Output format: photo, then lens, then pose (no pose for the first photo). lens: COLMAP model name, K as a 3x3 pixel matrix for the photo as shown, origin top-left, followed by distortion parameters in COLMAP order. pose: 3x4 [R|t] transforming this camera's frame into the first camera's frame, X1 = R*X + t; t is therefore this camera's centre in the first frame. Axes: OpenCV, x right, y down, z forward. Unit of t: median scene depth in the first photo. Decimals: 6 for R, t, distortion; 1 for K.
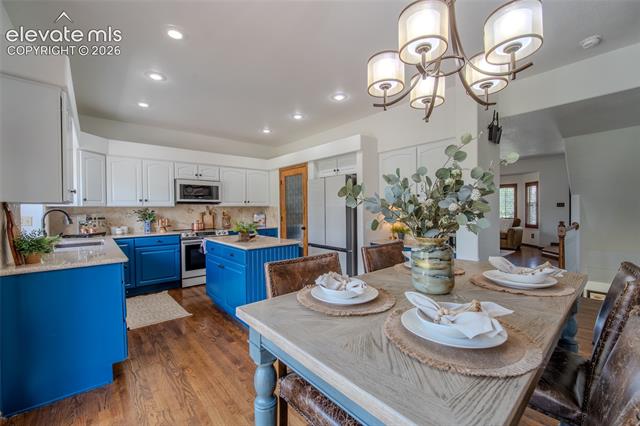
lens RADIAL K [[264.3, 0, 323.9], [0, 264.3, 212.4], [0, 0, 1]] dist [0.006562, -0.003597]
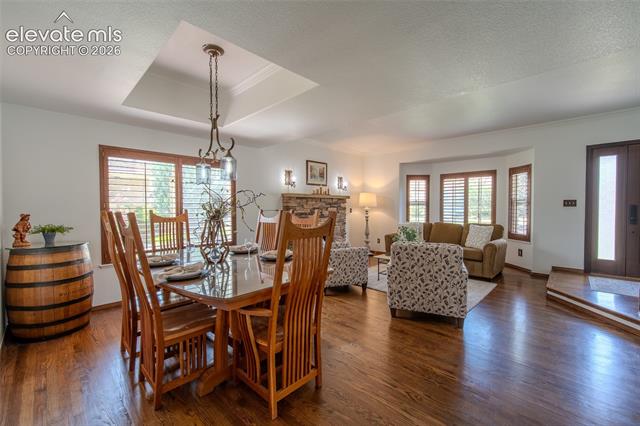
lens RADIAL K [[264.3, 0, 321.5], [0, 264.3, 210.8], [0, 0, 1]] dist [0.006562, -0.003597]
pose [[0.996315, 0.010369, 0.085146, 0.267188], [-0.011410, 0.999866, 0.011748, -0.011855], [-0.085013, -0.012677, 0.996299, 0.419271]]
